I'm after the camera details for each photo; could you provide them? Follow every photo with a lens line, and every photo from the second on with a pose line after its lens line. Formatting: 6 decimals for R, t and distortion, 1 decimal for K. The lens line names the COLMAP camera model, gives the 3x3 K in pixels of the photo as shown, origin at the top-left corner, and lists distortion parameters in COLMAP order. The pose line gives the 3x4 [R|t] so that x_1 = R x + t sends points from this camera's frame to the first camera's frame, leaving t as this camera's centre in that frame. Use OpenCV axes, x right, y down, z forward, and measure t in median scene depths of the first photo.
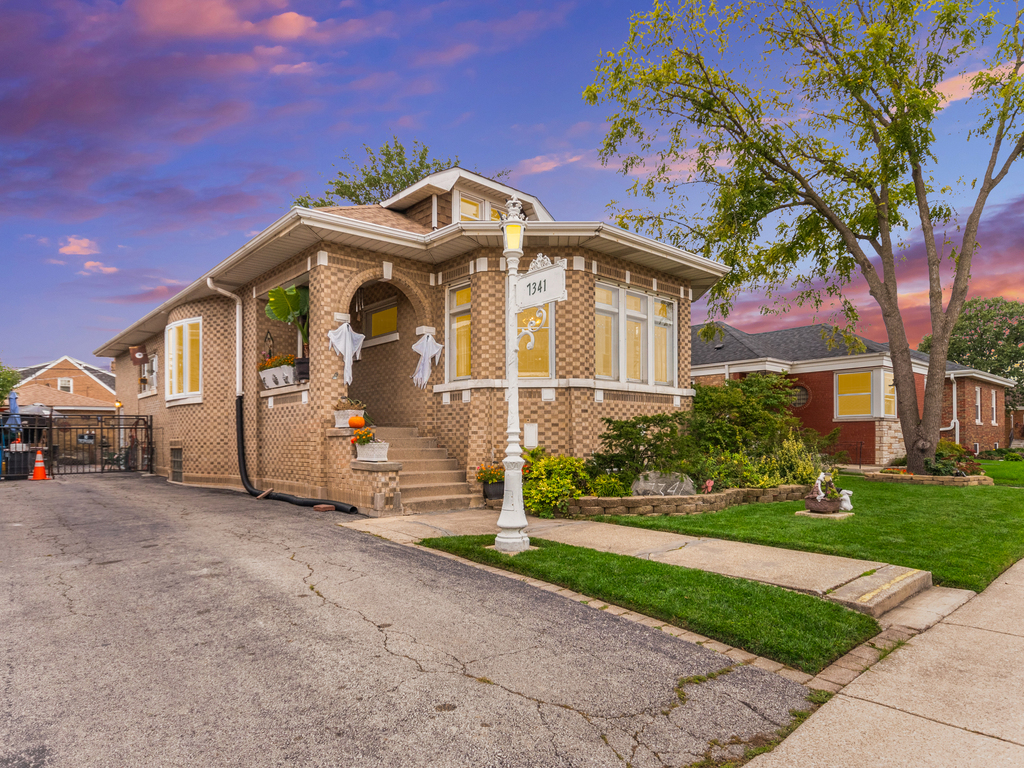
lens RADIAL K [[623.6, 0, 493.6], [0, 623.6, 414.0], [0, 0, 1]] dist [0.001197, 0.001049]
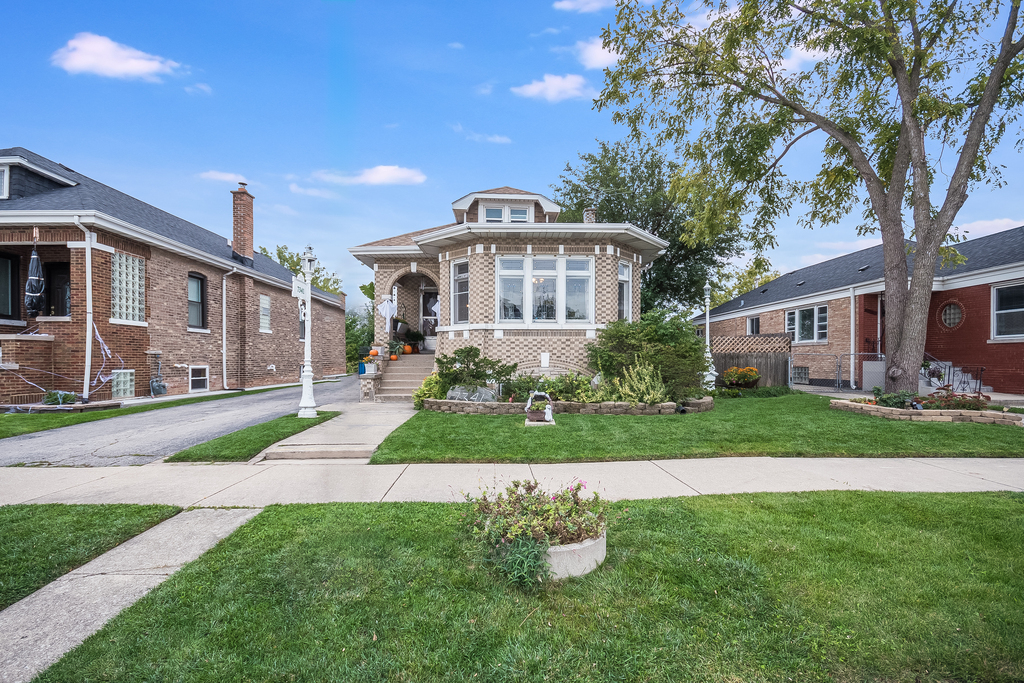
lens RADIAL K [[454.9, 0, 493.3], [0, 454.9, 343.9], [0, 0, 1]] dist [0.004128, 0.000147]
pose [[0.753442, -0.016331, -0.657312, 0.876010], [0.022790, 0.999739, 0.001286, -0.007194], [0.657119, -0.015949, 0.753618, 0.168371]]
